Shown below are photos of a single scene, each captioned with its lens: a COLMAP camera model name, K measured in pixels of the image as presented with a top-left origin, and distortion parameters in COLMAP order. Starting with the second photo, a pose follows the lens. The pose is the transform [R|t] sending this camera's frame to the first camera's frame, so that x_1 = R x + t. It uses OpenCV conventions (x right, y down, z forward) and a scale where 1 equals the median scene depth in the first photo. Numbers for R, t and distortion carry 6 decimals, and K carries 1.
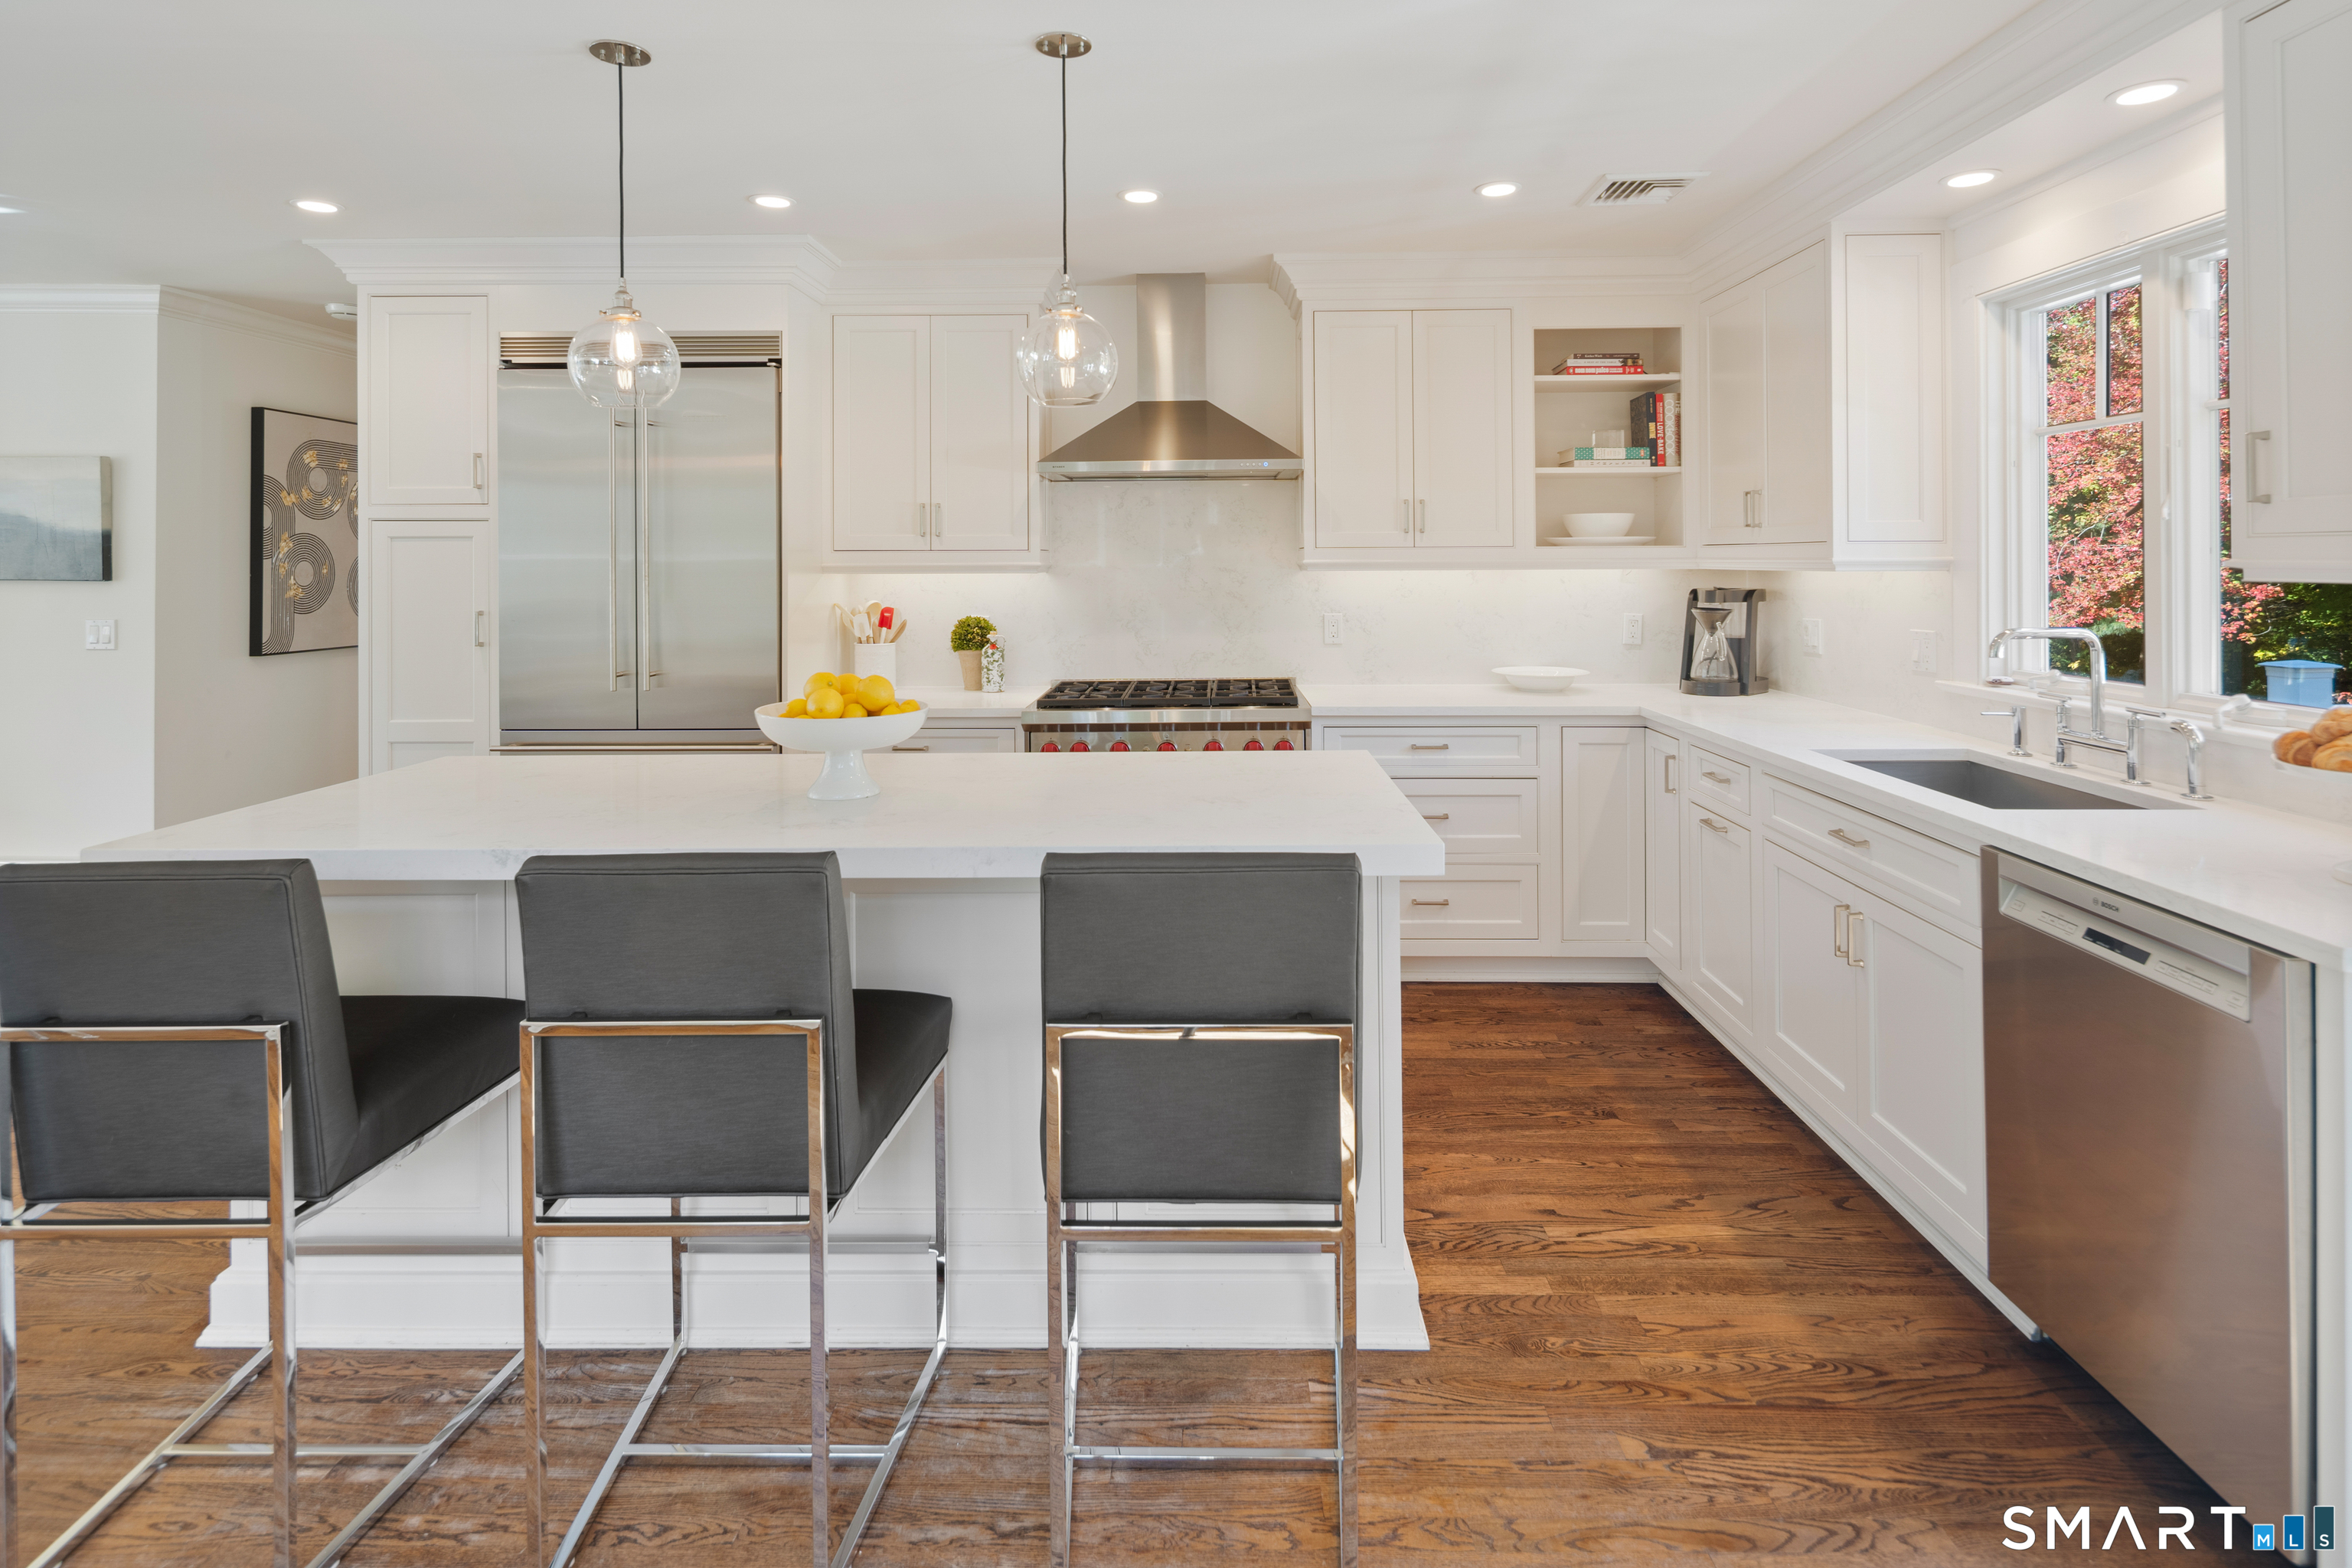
lens RADIAL K [[1159.2, 0, 1215.1], [0, 1159.2, 561.6], [0, 0, 1]] dist [0.006971, -0.002123]
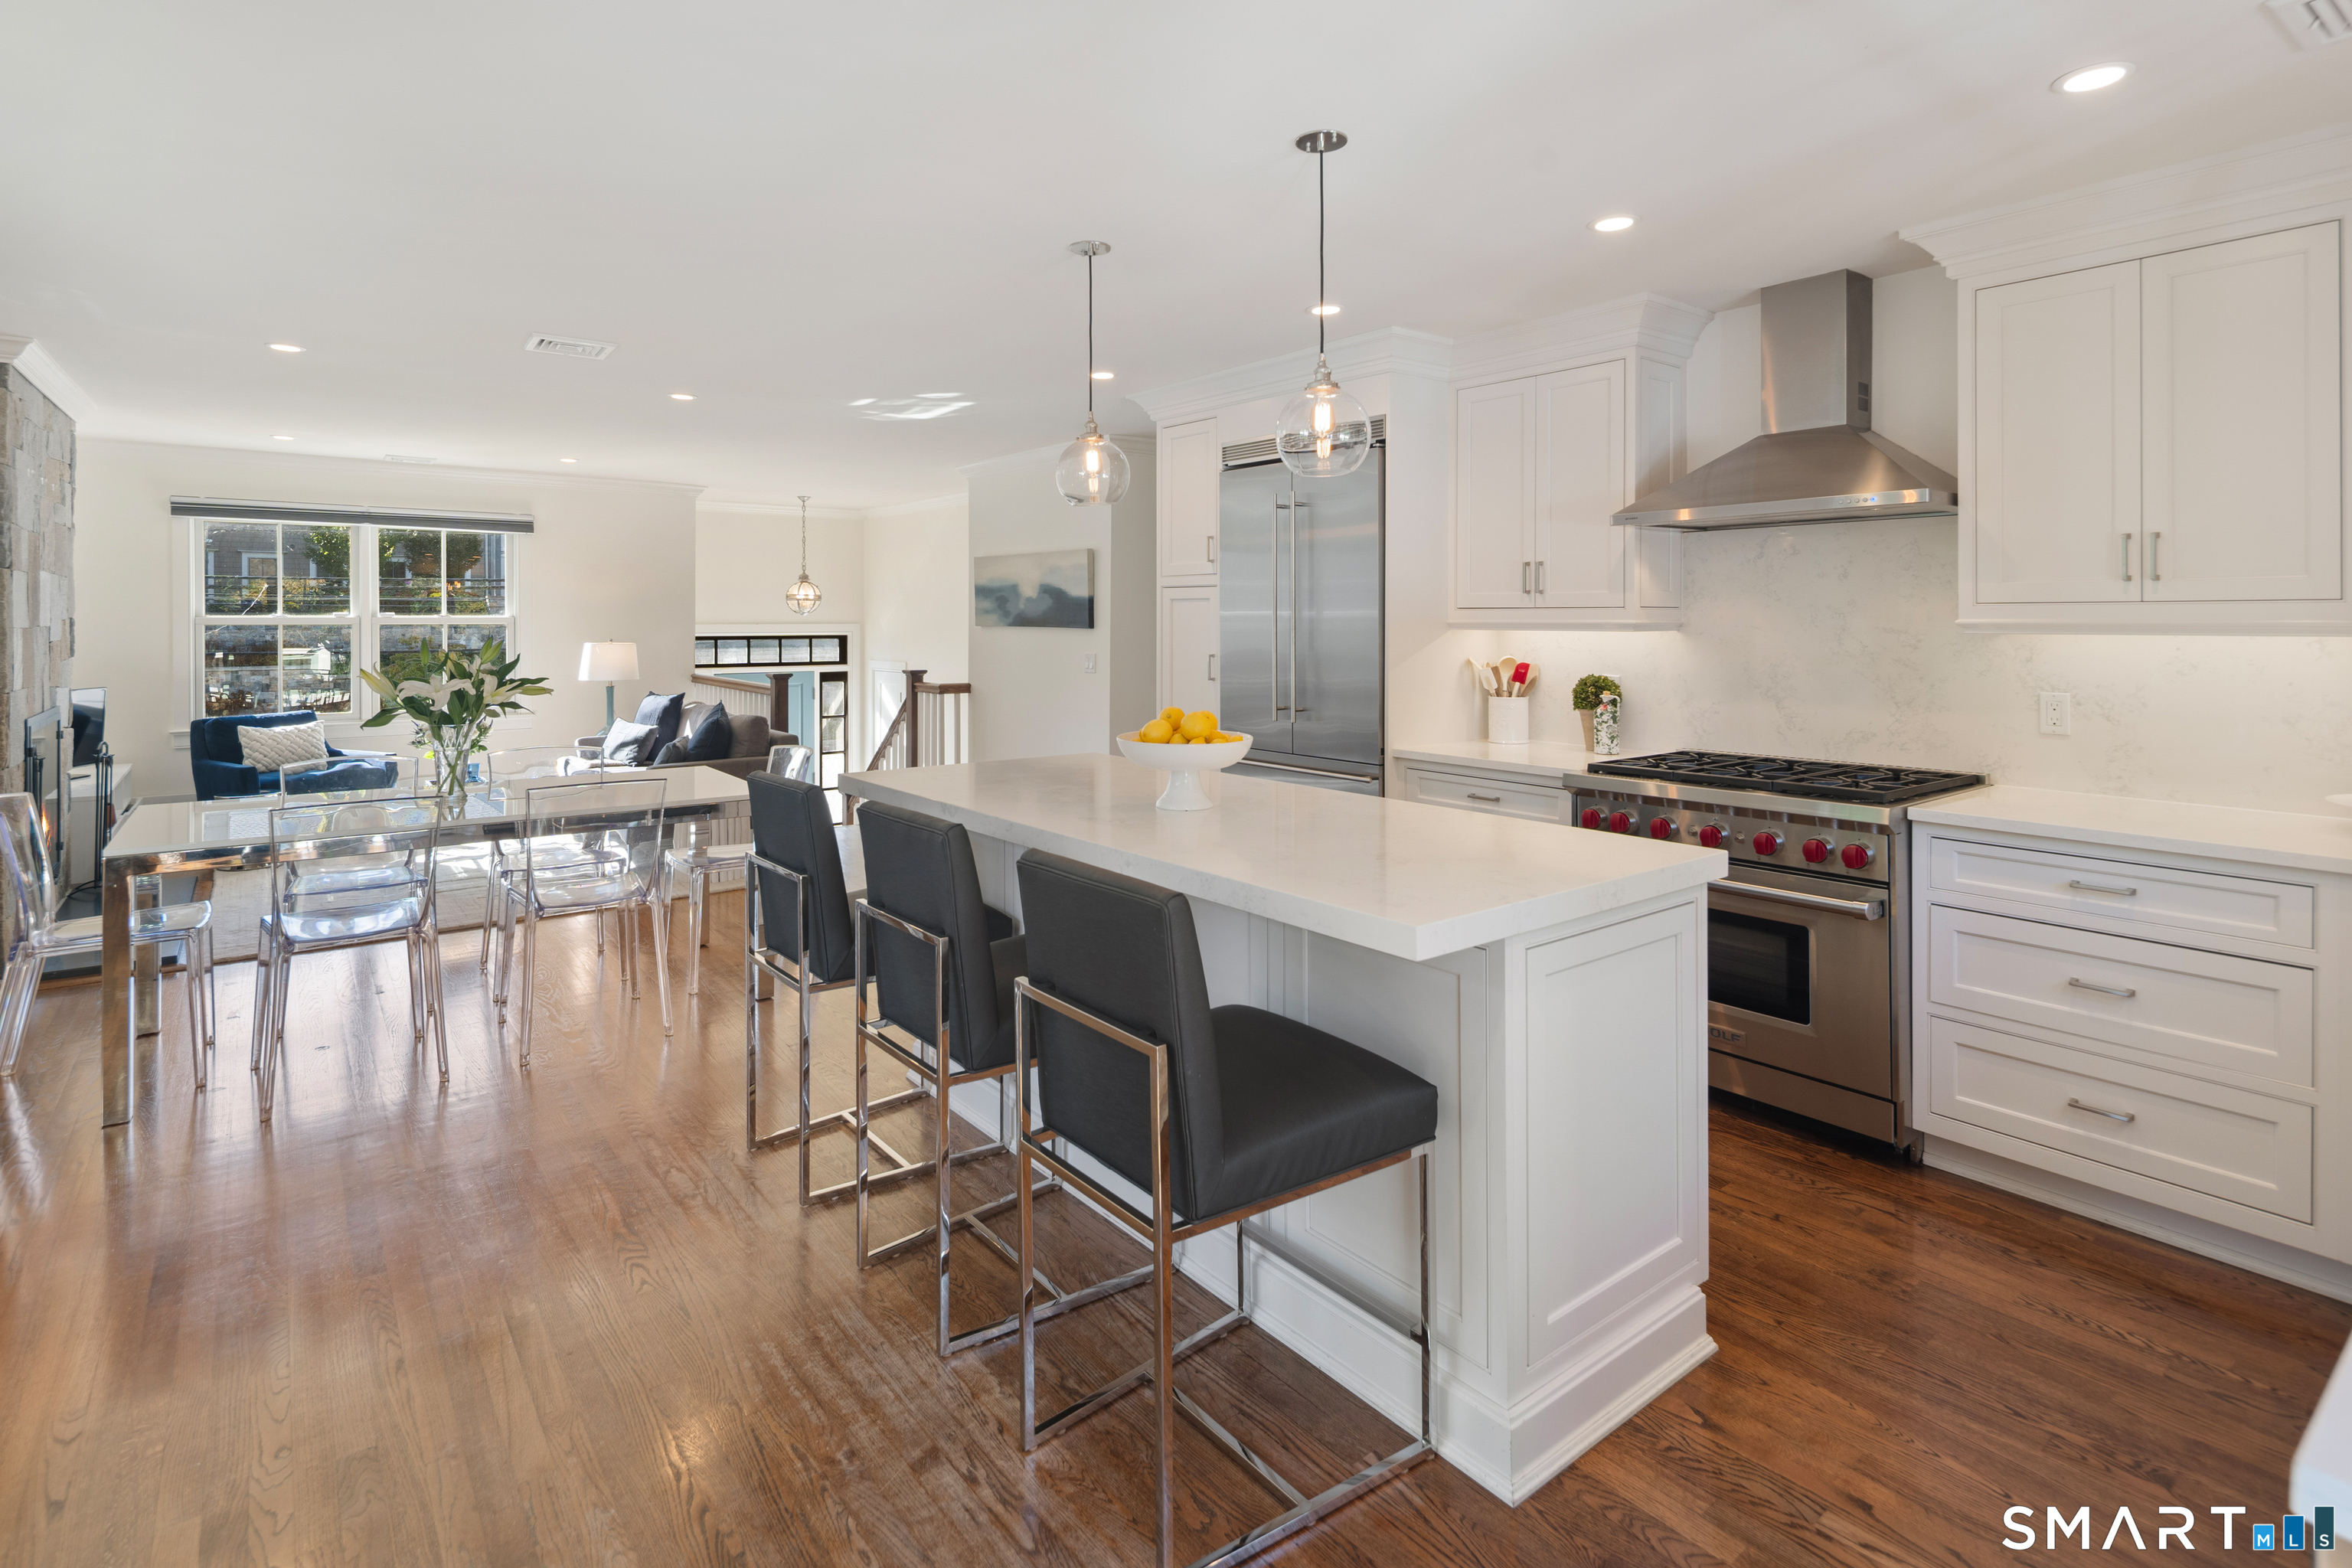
lens RADIAL K [[1159.2, 0, 1174.4], [0, 1159.2, 622.3], [0, 0, 1]] dist [0.006971, -0.002123]
pose [[0.633477, 0.007057, -0.773729, 0.349495], [-0.005424, 0.999974, 0.004680, 0.000123], [0.773743, 0.001232, 0.633499, 0.118246]]
